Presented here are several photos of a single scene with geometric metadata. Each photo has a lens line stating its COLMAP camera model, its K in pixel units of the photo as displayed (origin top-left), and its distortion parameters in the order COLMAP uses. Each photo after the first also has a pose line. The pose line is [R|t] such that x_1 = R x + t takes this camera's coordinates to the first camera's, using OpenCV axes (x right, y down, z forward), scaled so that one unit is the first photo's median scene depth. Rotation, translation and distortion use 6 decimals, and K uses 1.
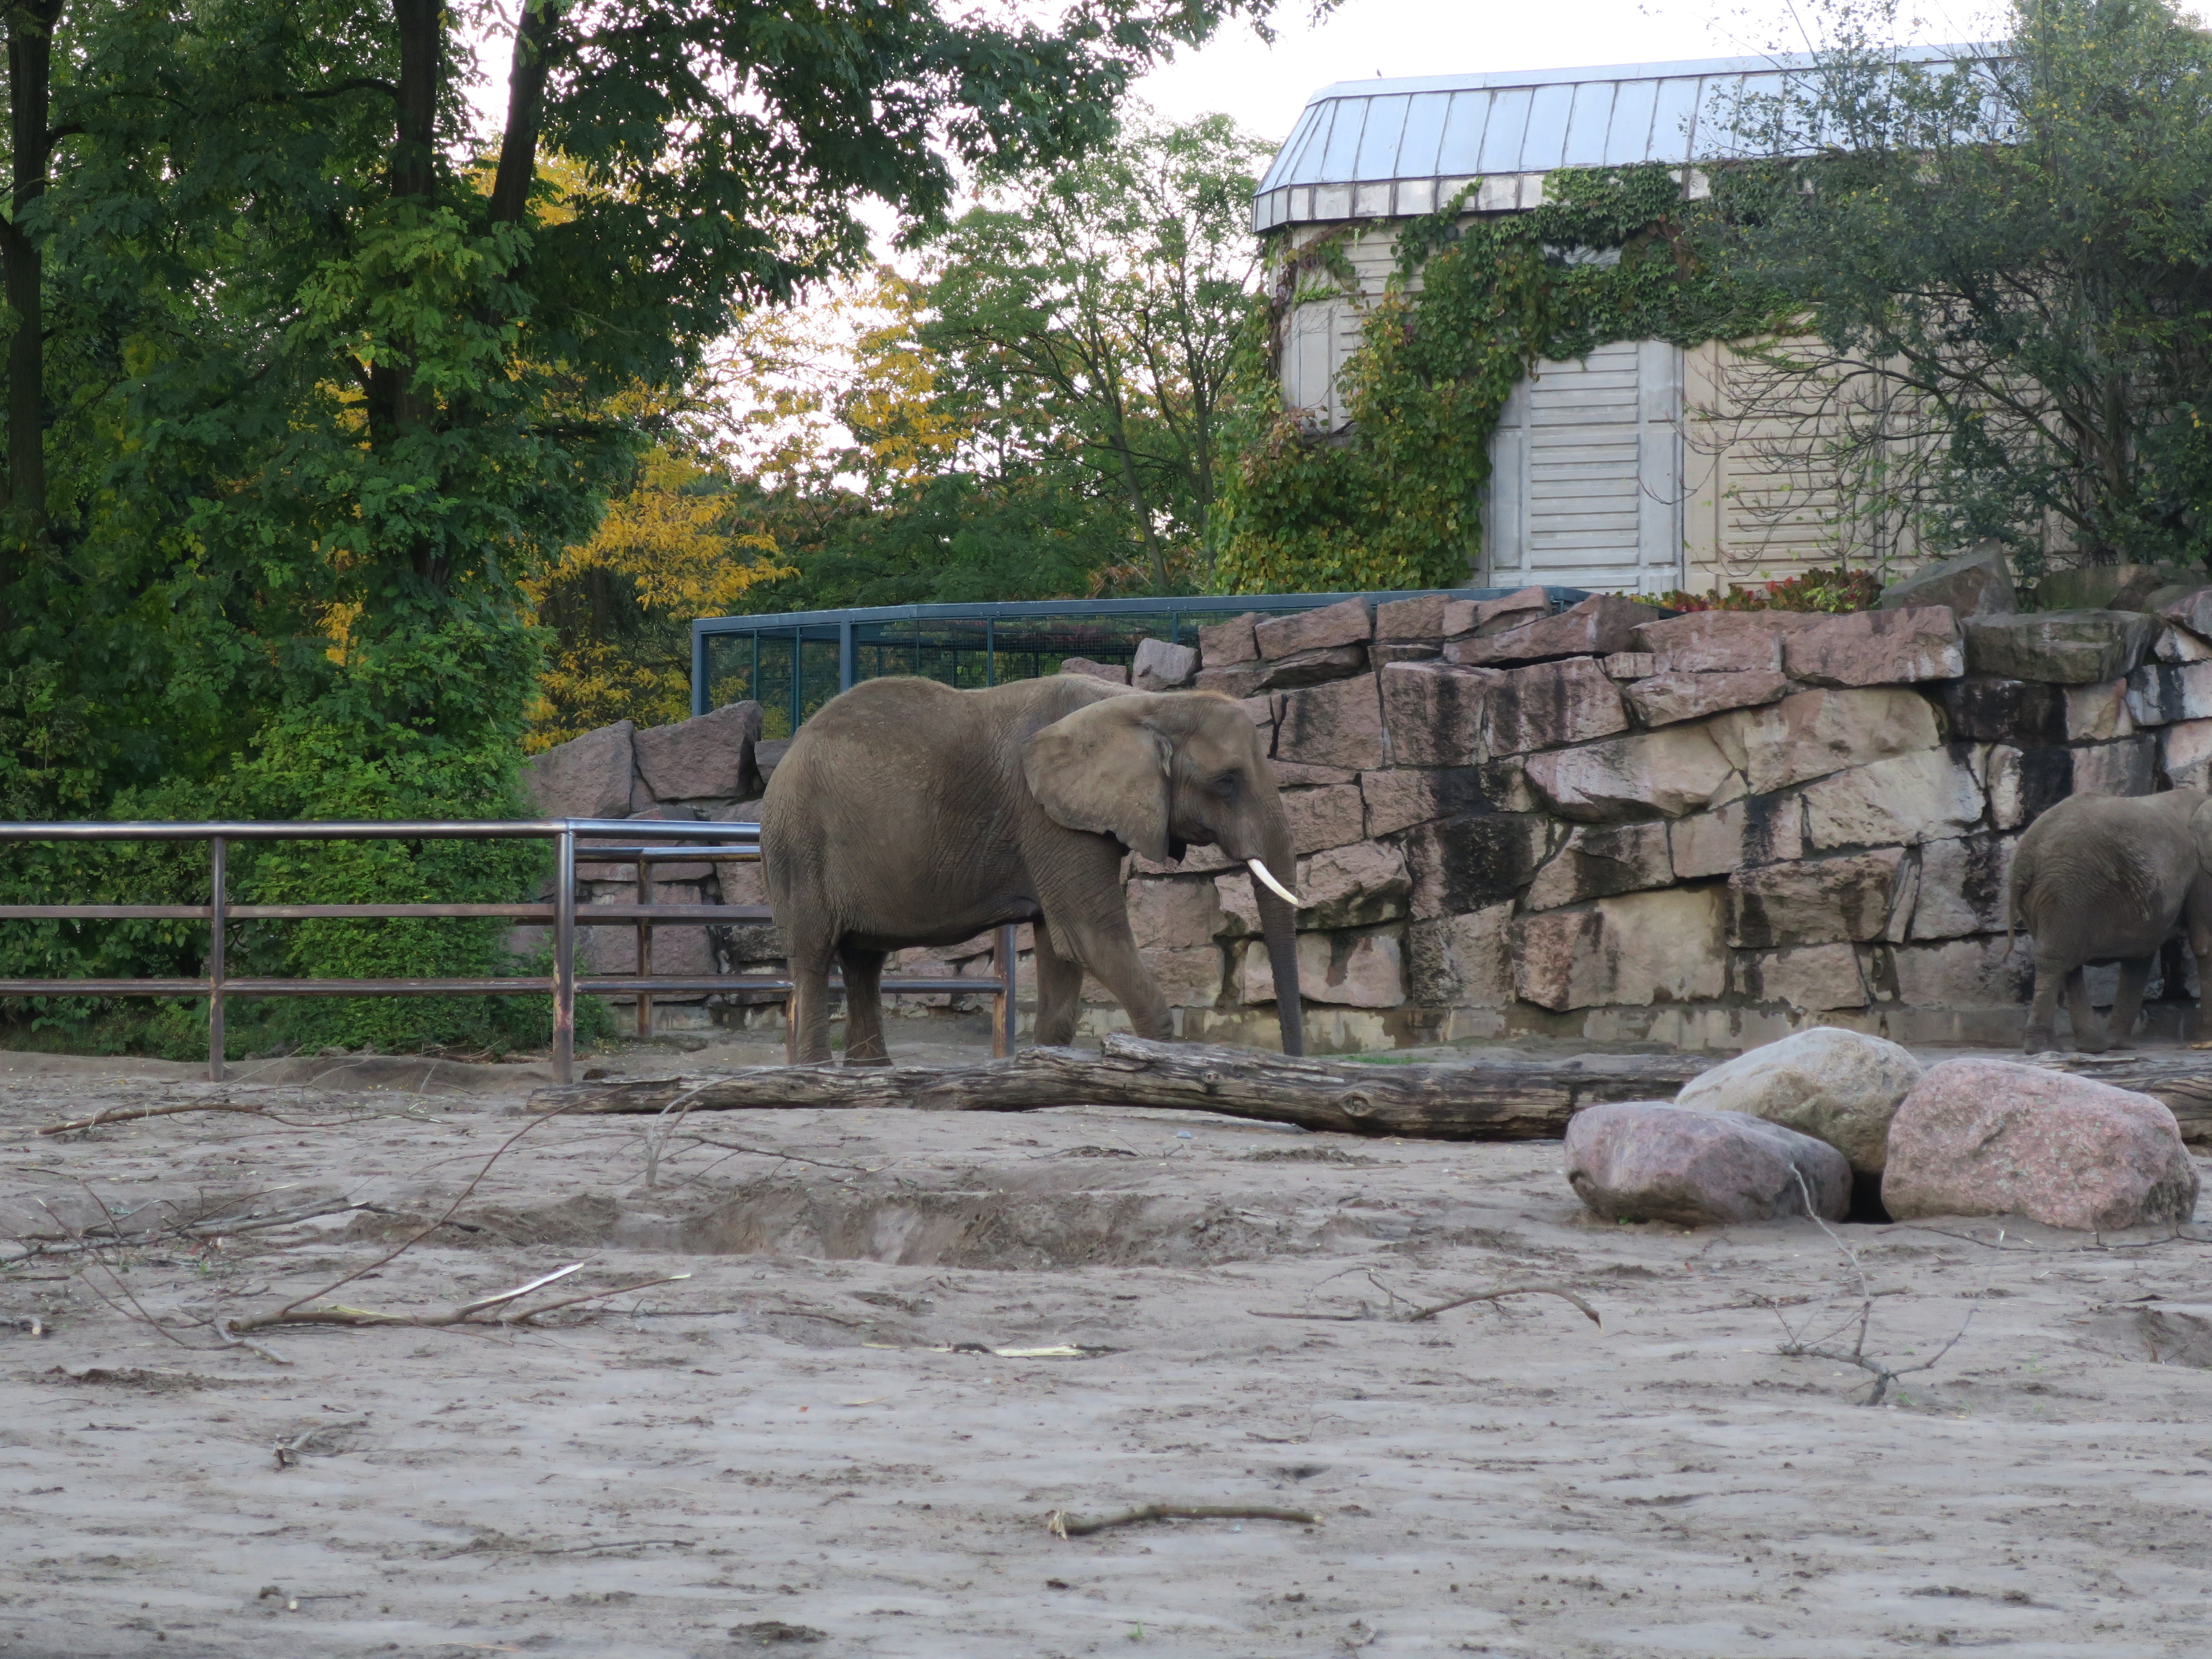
lens RADIAL K [[5664.4, 0, 1106.8], [0, 5664.4, 831.0], [0, 0, 1]] dist [-0.205252, 0.000000]
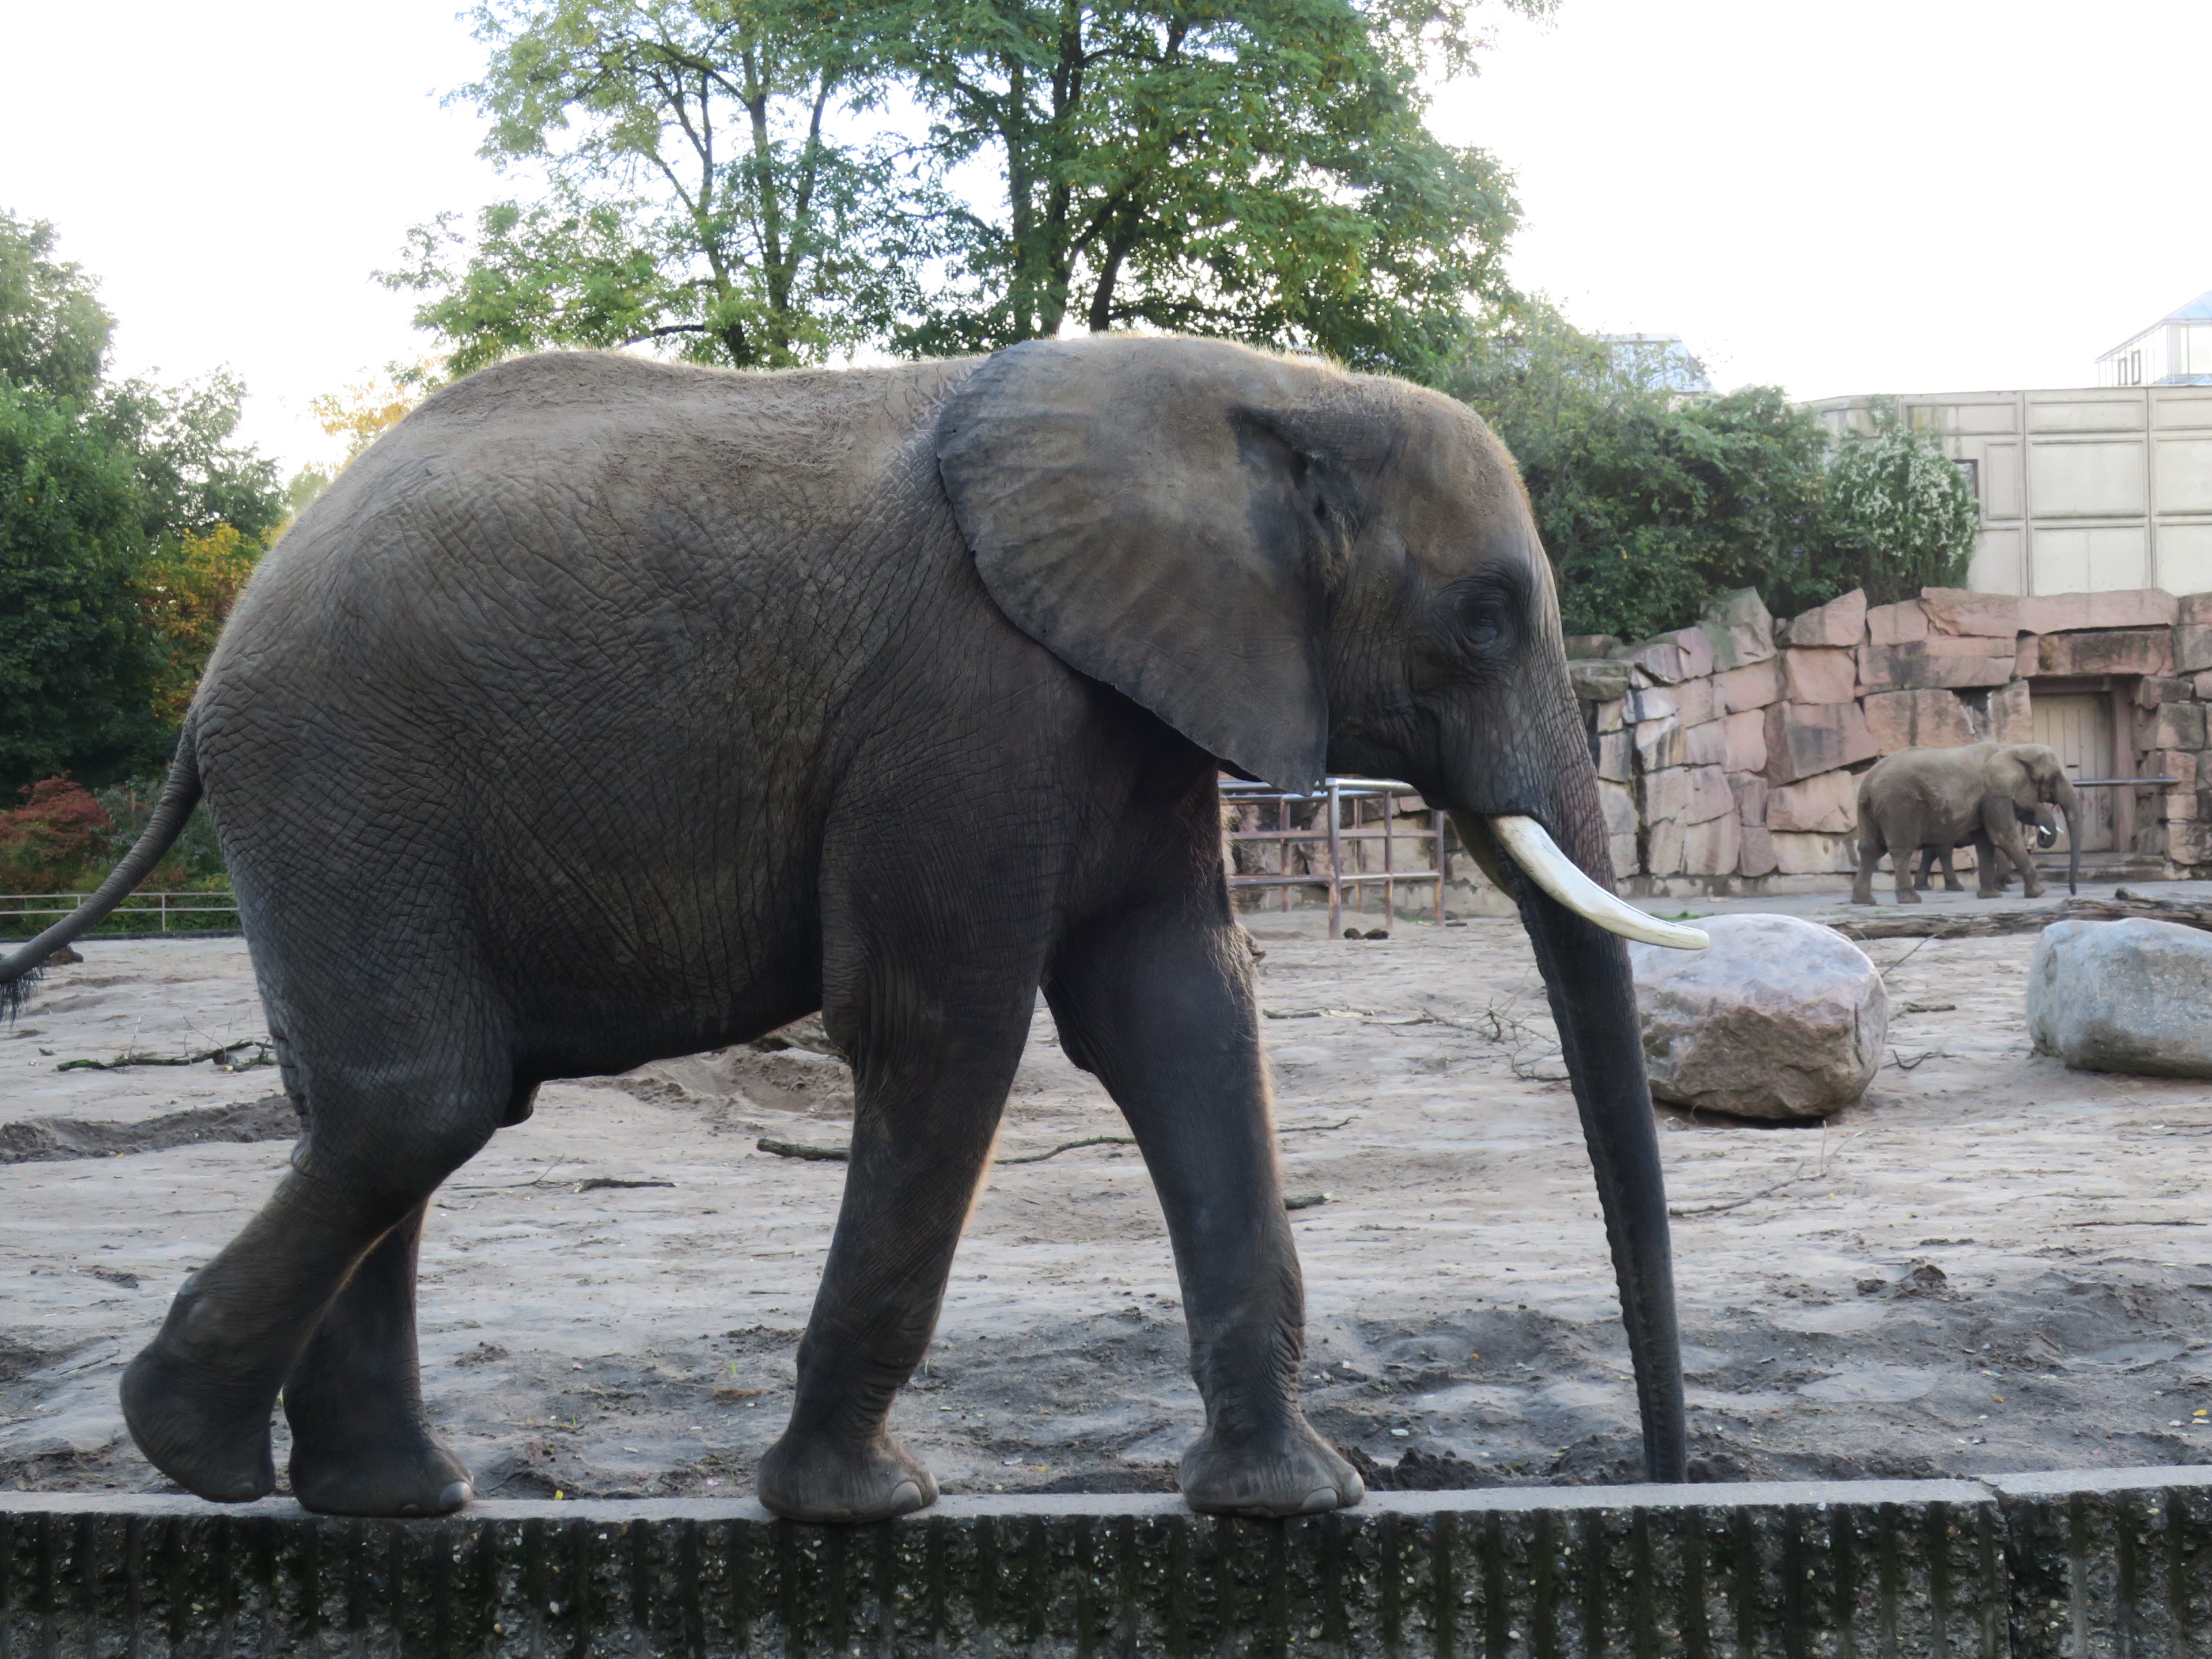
lens RADIAL K [[3243.5, 0, 1109.1], [0, 3243.5, 813.4], [0, 0, 1]] dist [0.014434, 0.000000]
pose [[0.921305, -0.015906, 0.388516, -0.375337], [0.014278, 0.999873, 0.007078, 0.000421], [-0.388580, -0.000973, 0.921415, 0.105668]]
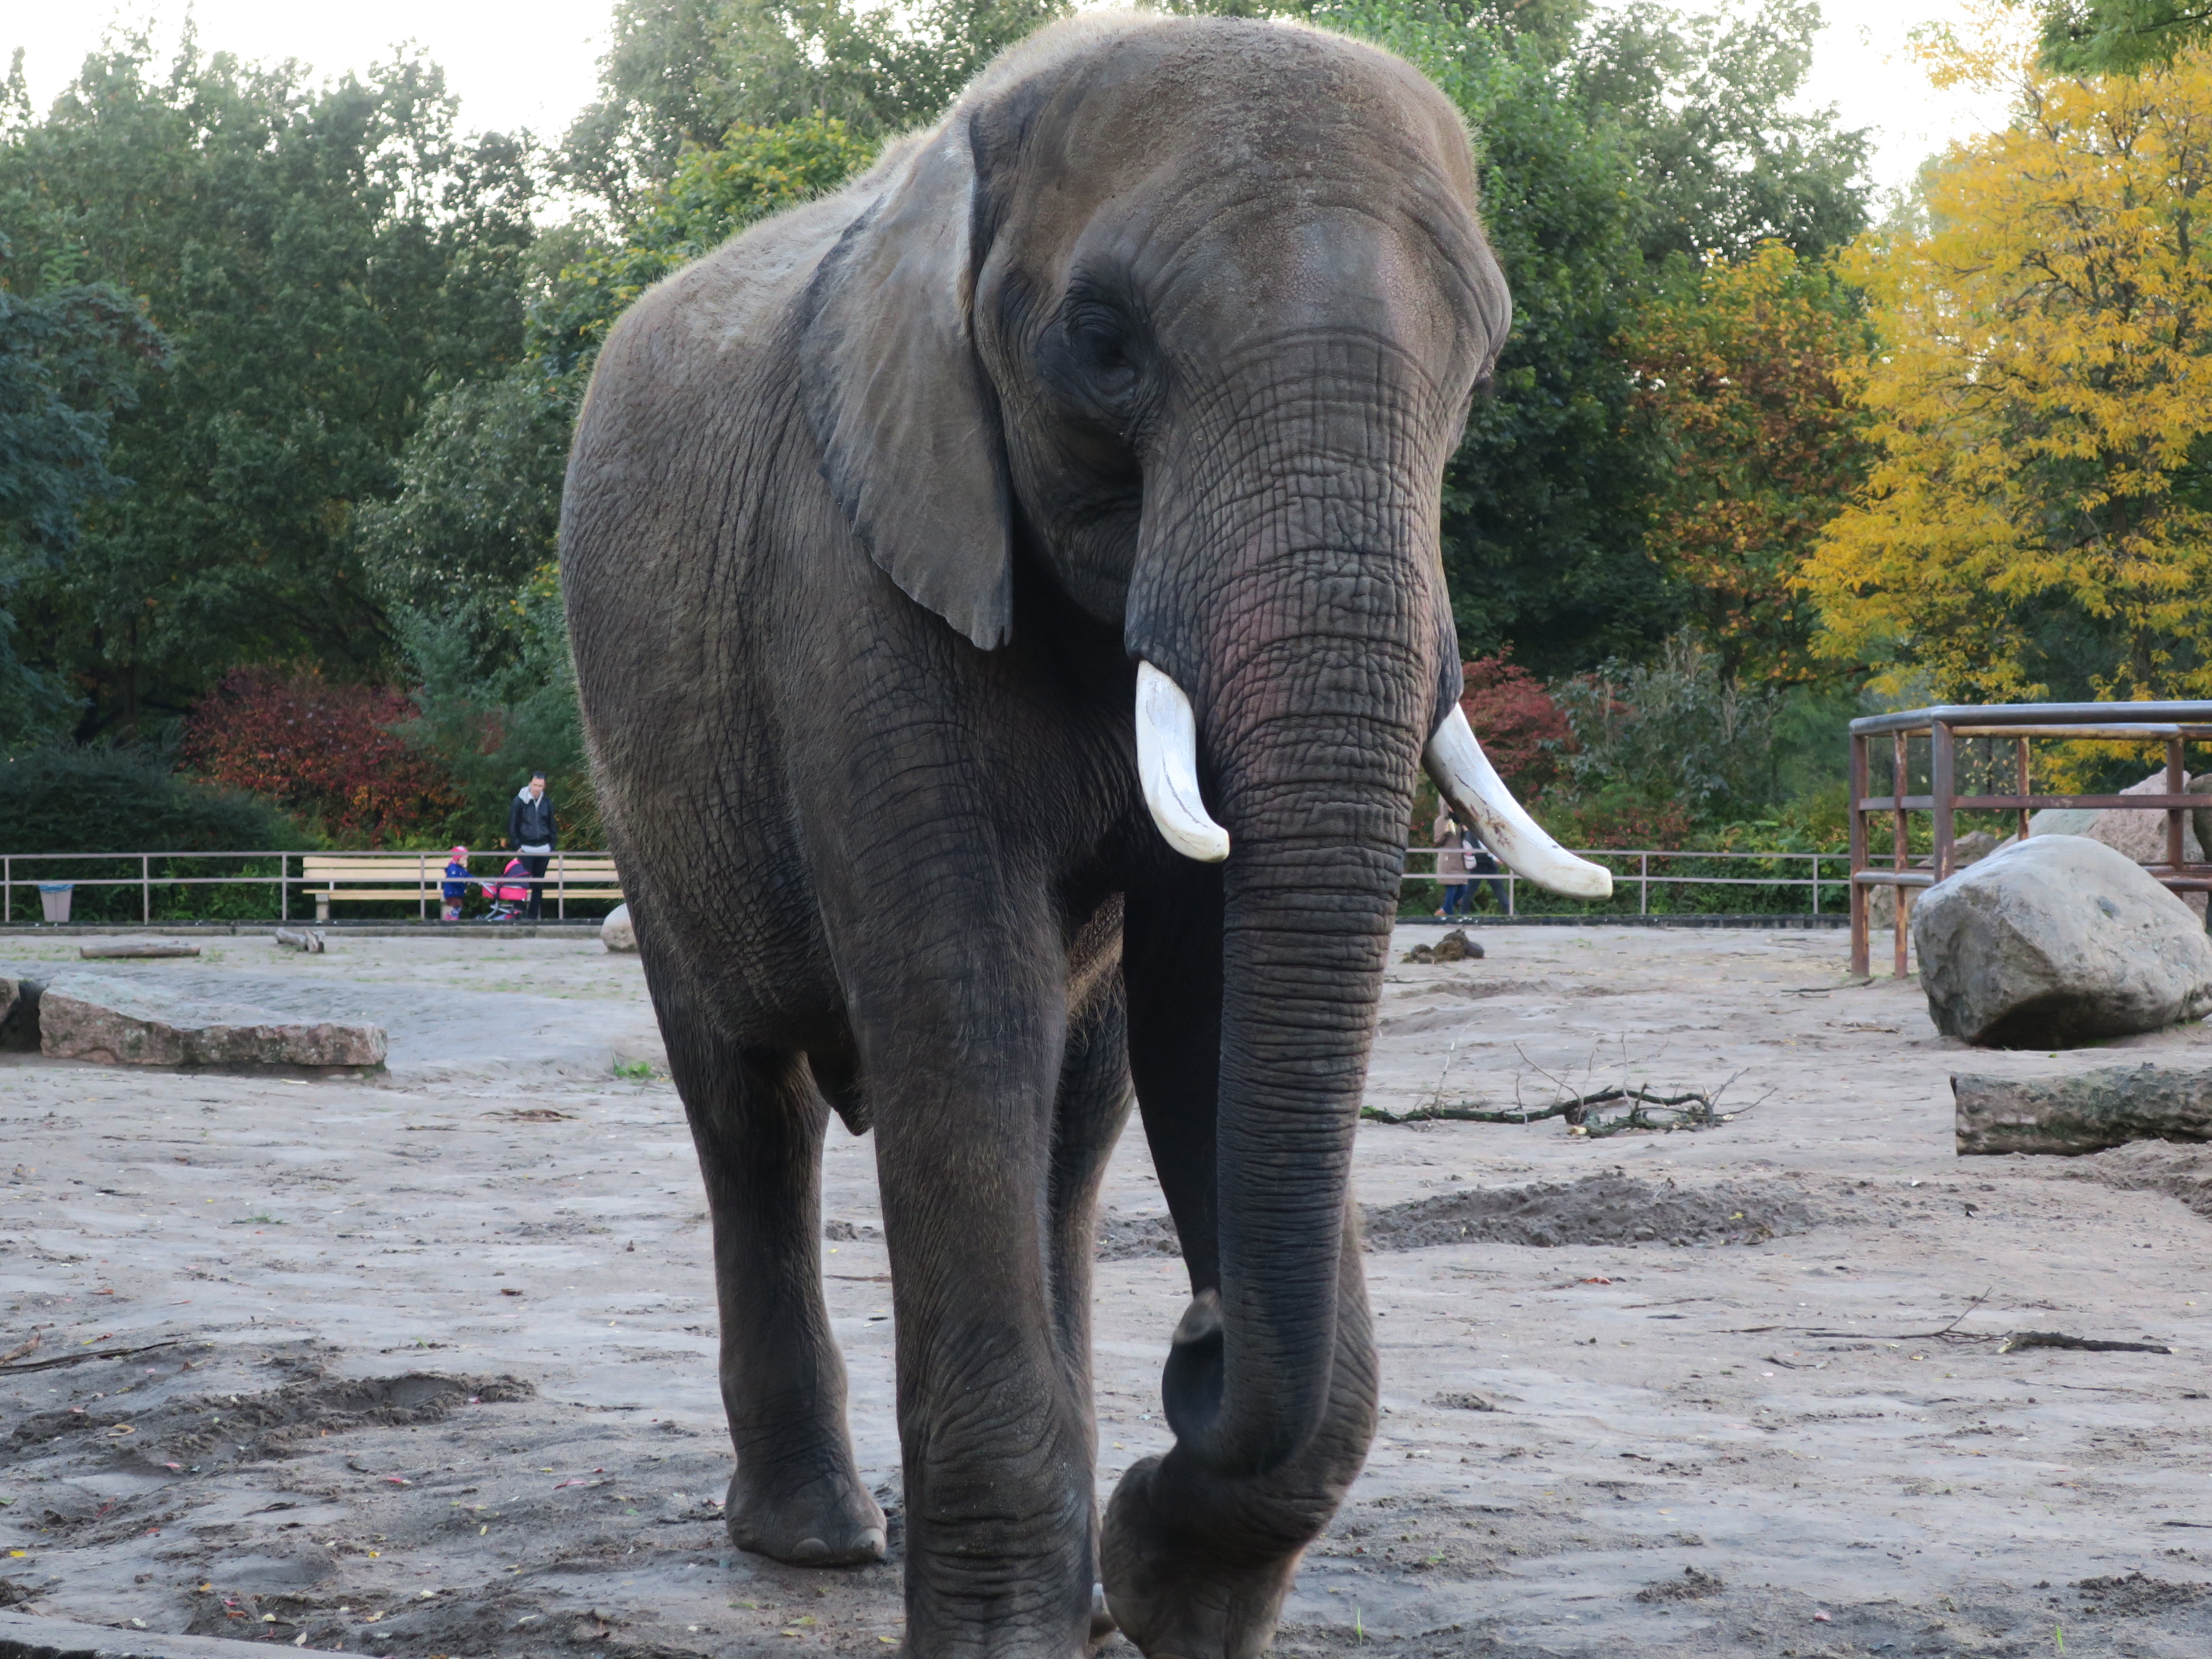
lens RADIAL K [[5664.4, 0, 1106.4], [0, 5664.4, 831.3], [0, 0, 1]] dist [-0.205252, 0.000000]
pose [[0.999971, 0.005694, -0.005093, -0.325930], [-0.005582, 0.999747, 0.021798, 0.002885], [0.005216, -0.021769, 0.999749, 0.072738]]
